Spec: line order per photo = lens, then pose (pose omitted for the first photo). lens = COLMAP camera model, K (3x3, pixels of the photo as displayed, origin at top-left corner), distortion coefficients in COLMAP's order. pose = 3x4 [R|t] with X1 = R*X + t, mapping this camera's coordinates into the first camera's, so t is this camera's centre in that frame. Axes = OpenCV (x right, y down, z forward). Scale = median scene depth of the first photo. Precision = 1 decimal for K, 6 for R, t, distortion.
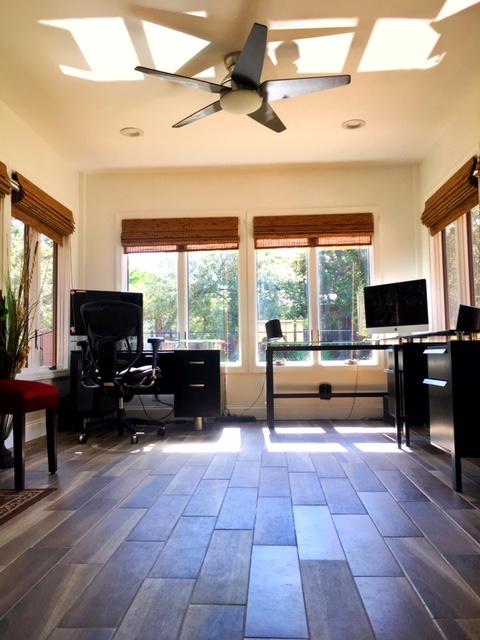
lens RADIAL K [[549.9, 0, 240.0], [0, 549.9, 320.0], [0, 0, 1]] dist [0.088532, -0.121557]
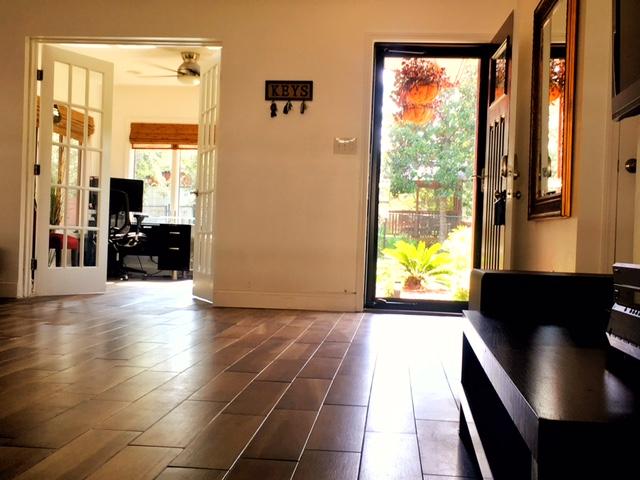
lens RADIAL K [[852.6, 0, 320.0], [0, 852.6, 240.0], [0, 0, 1]] dist [-0.028799, -0.034967]
pose [[0.996530, 0.053947, -0.063389, 0.384507], [-0.049644, 0.996477, 0.067602, -0.064141], [0.066813, -0.064221, 0.995697, -1.023610]]
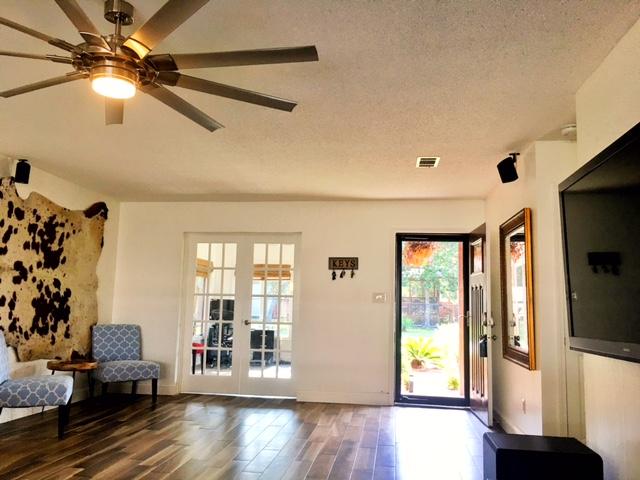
lens RADIAL K [[549.9, 0, 320.0], [0, 549.9, 240.0], [0, 0, 1]] dist [0.088532, -0.121557]
pose [[0.993187, 0.029114, -0.112836, 0.343127], [-0.036056, 0.997548, -0.059981, -0.160884], [0.110813, 0.063641, 0.991801, -1.069244]]
